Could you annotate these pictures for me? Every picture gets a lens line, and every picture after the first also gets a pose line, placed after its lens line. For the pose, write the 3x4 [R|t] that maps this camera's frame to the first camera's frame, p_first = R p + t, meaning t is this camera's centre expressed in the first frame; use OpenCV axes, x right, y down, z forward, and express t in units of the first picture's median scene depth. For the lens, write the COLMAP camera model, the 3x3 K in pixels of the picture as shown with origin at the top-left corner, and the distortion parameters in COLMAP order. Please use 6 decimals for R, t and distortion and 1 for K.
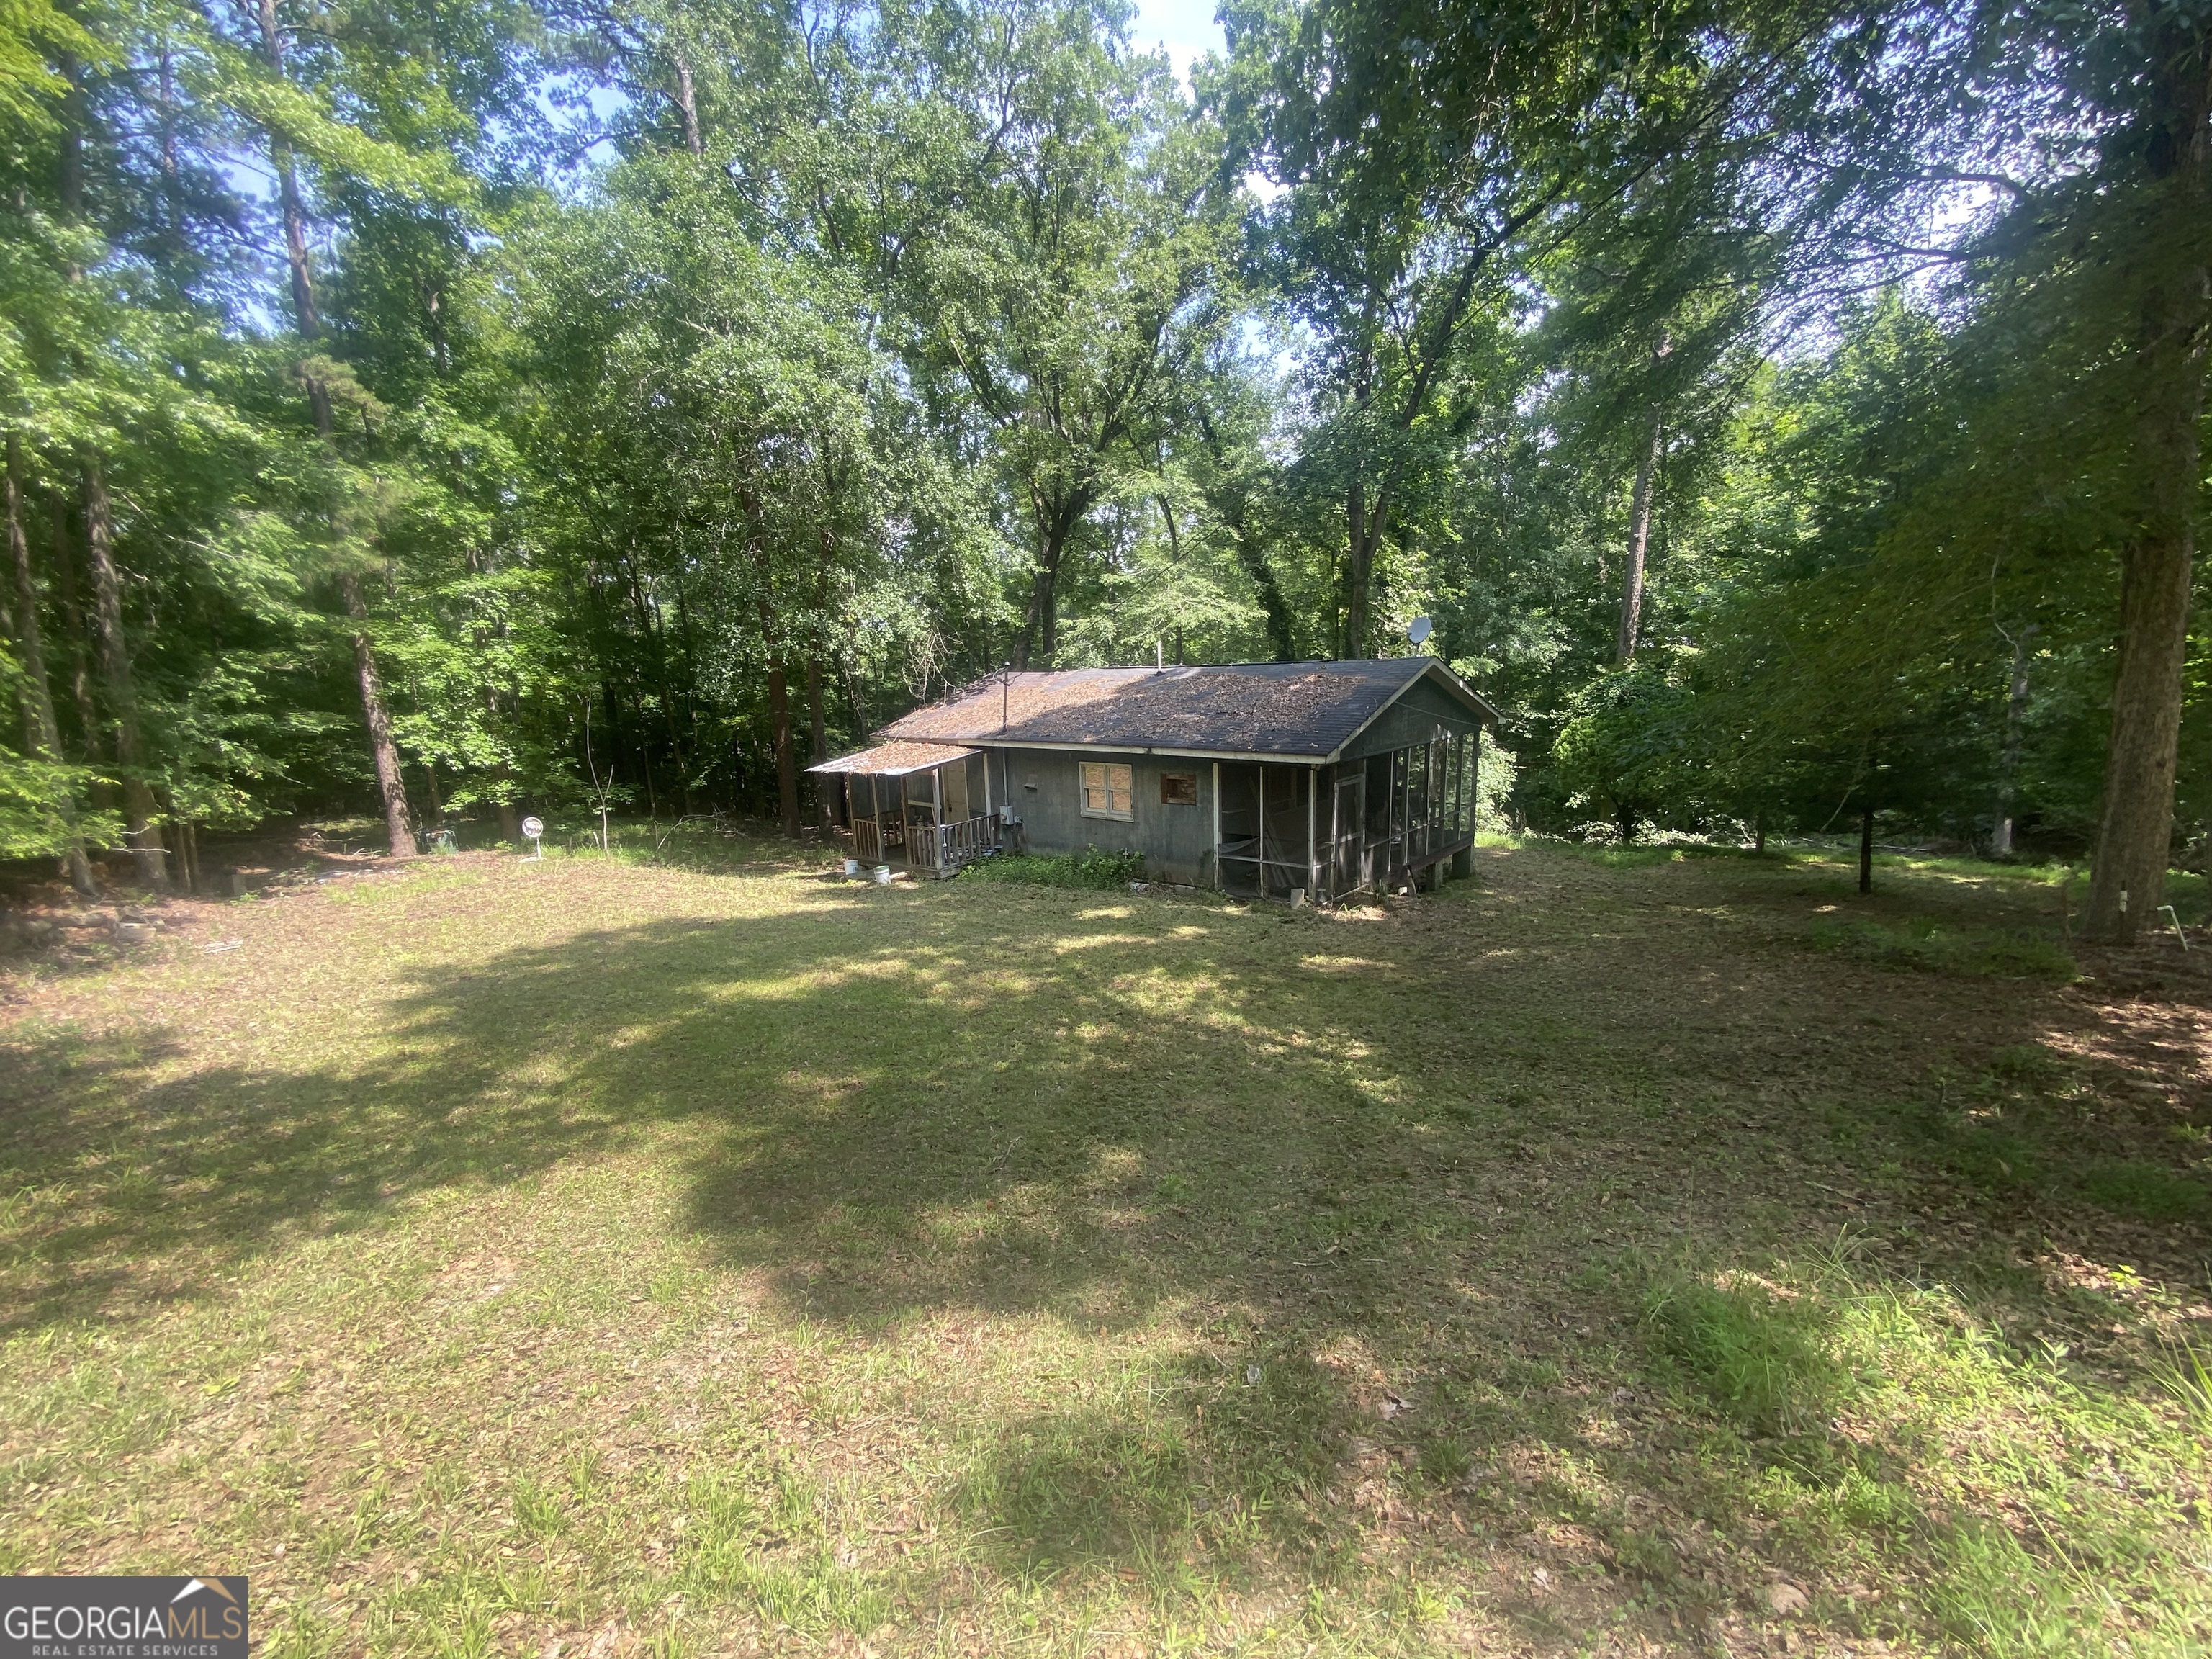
lens RADIAL K [[888.9, 0, 1107.0], [0, 888.9, 854.7], [0, 0, 1]] dist [-0.000339, -0.000147]
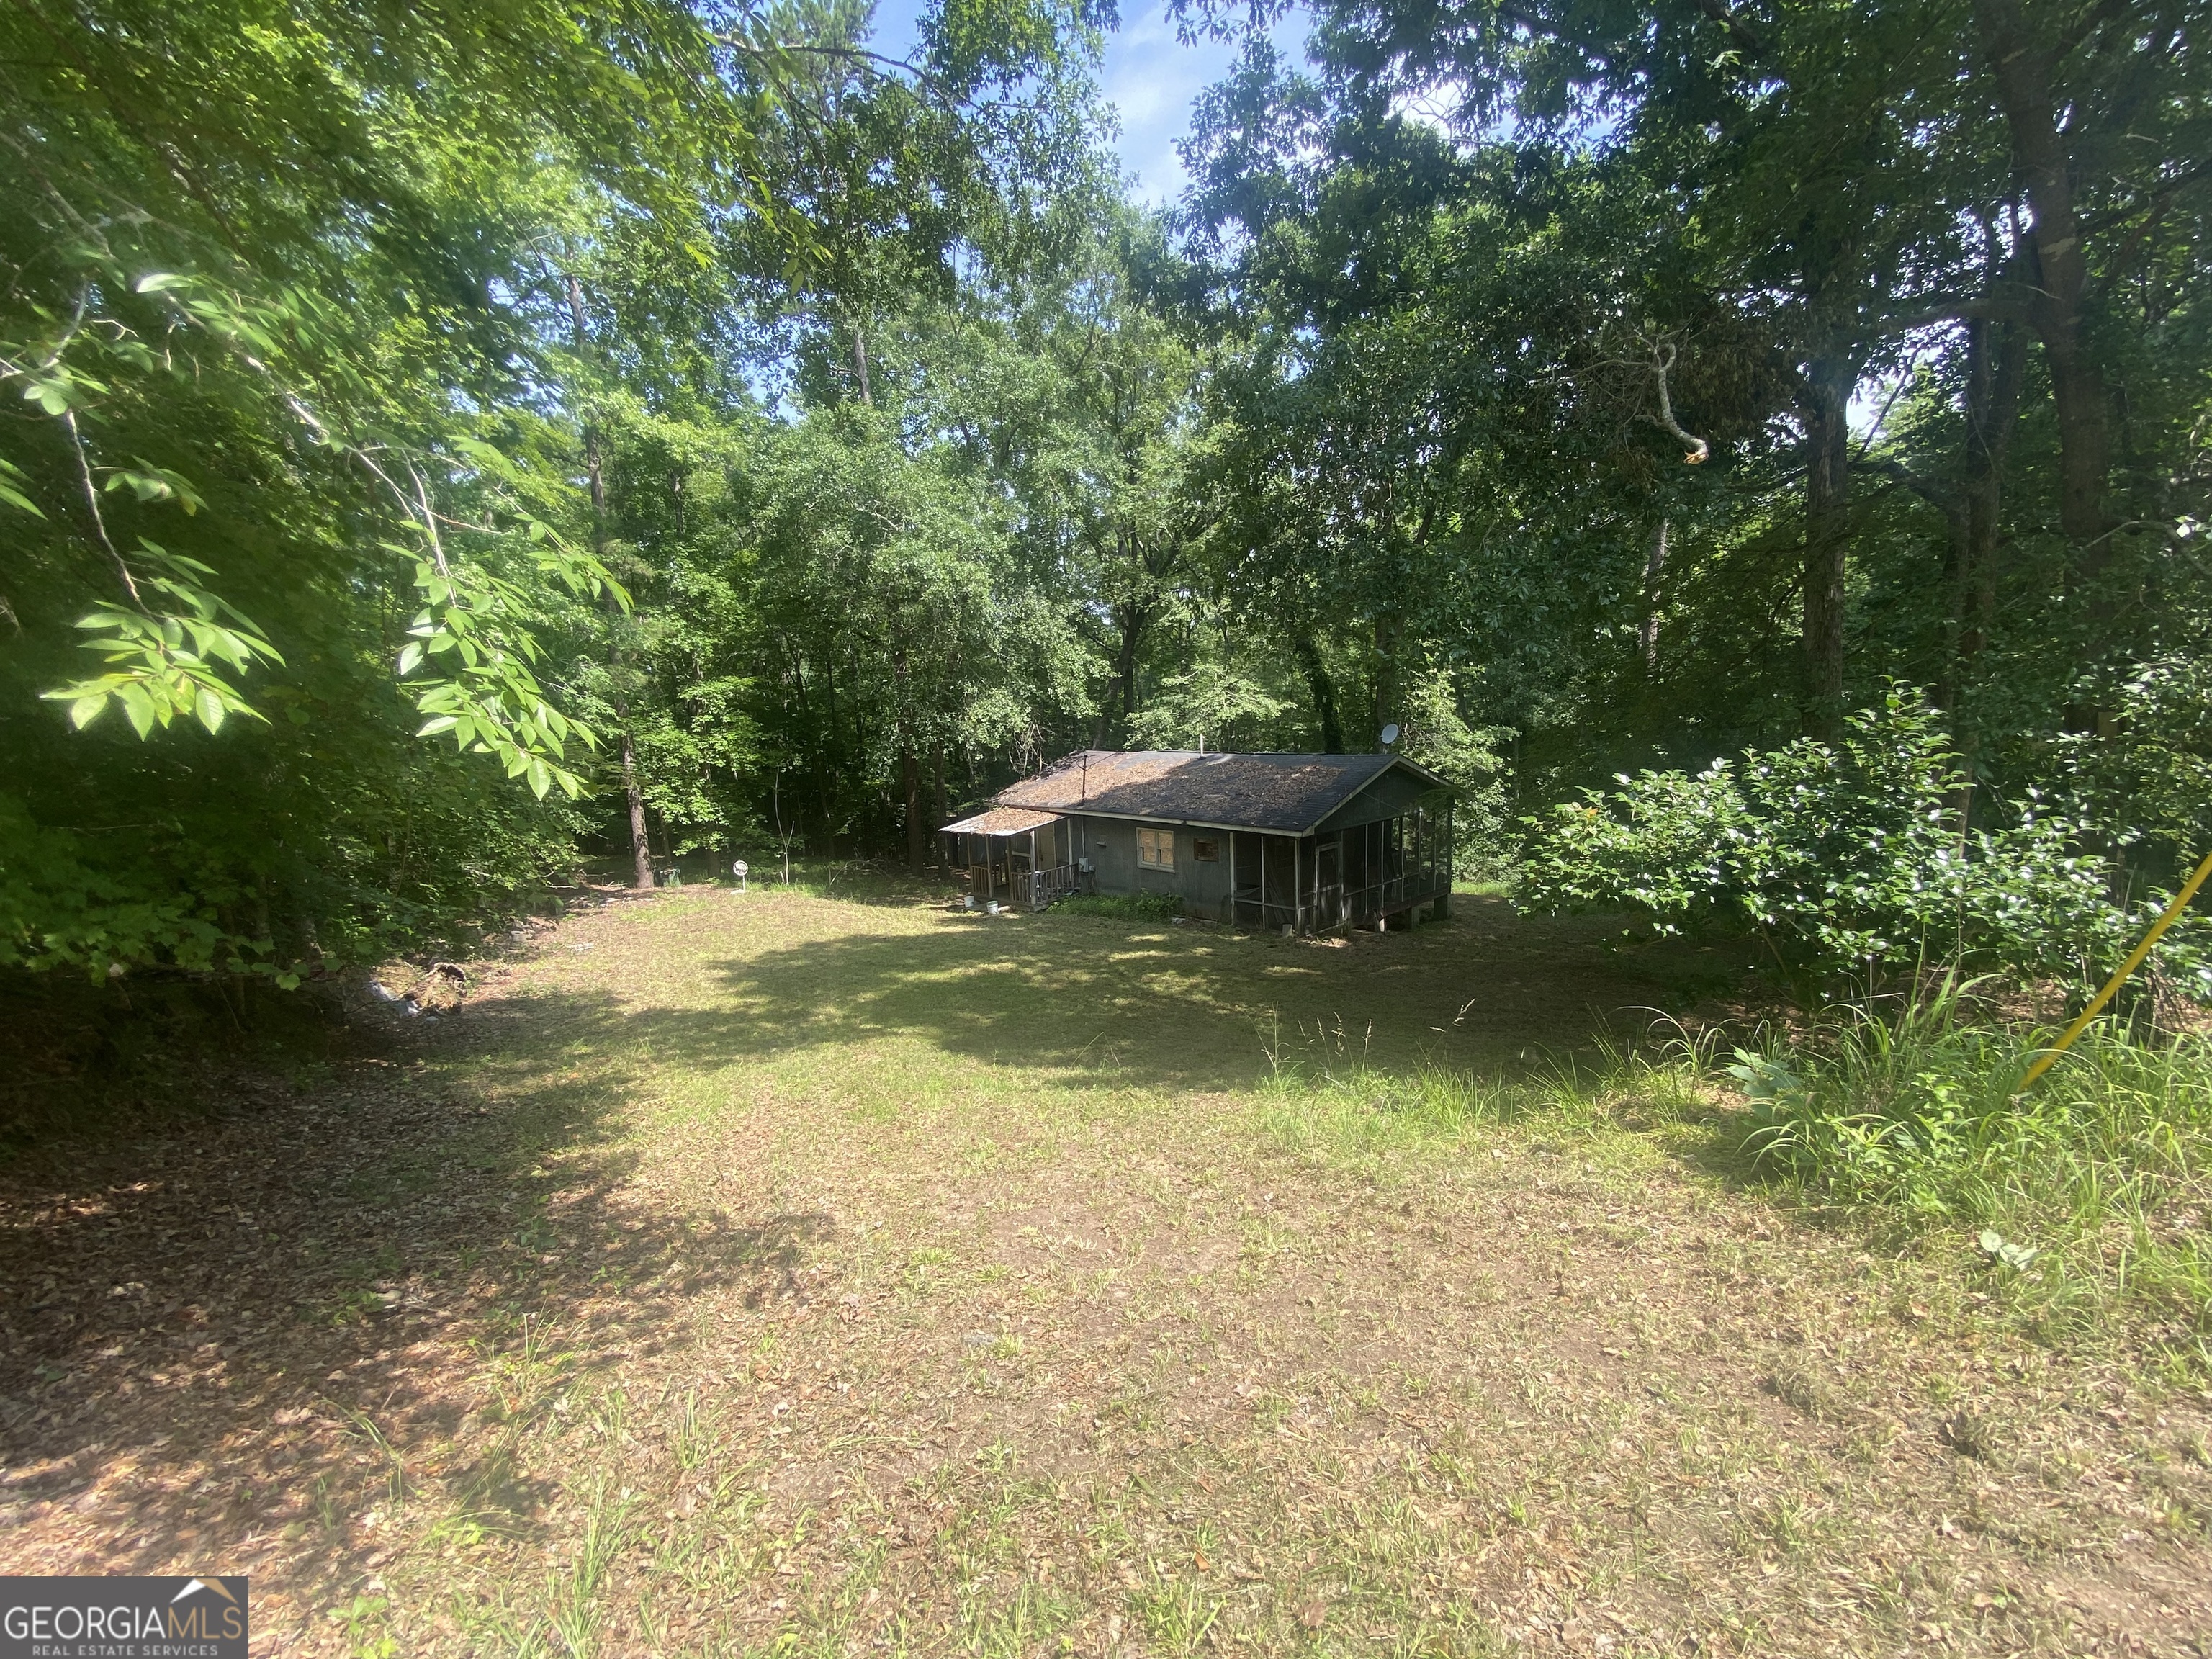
lens RADIAL K [[886.1, 0, 1106.0], [0, 886.1, 829.5], [0, 0, 1]] dist [0.029713, 0.000040]
pose [[0.995101, 0.010923, -0.098254, 0.050100], [-0.017462, 0.997671, -0.065938, -0.009892], [0.097305, 0.067331, 0.992974, -0.323841]]
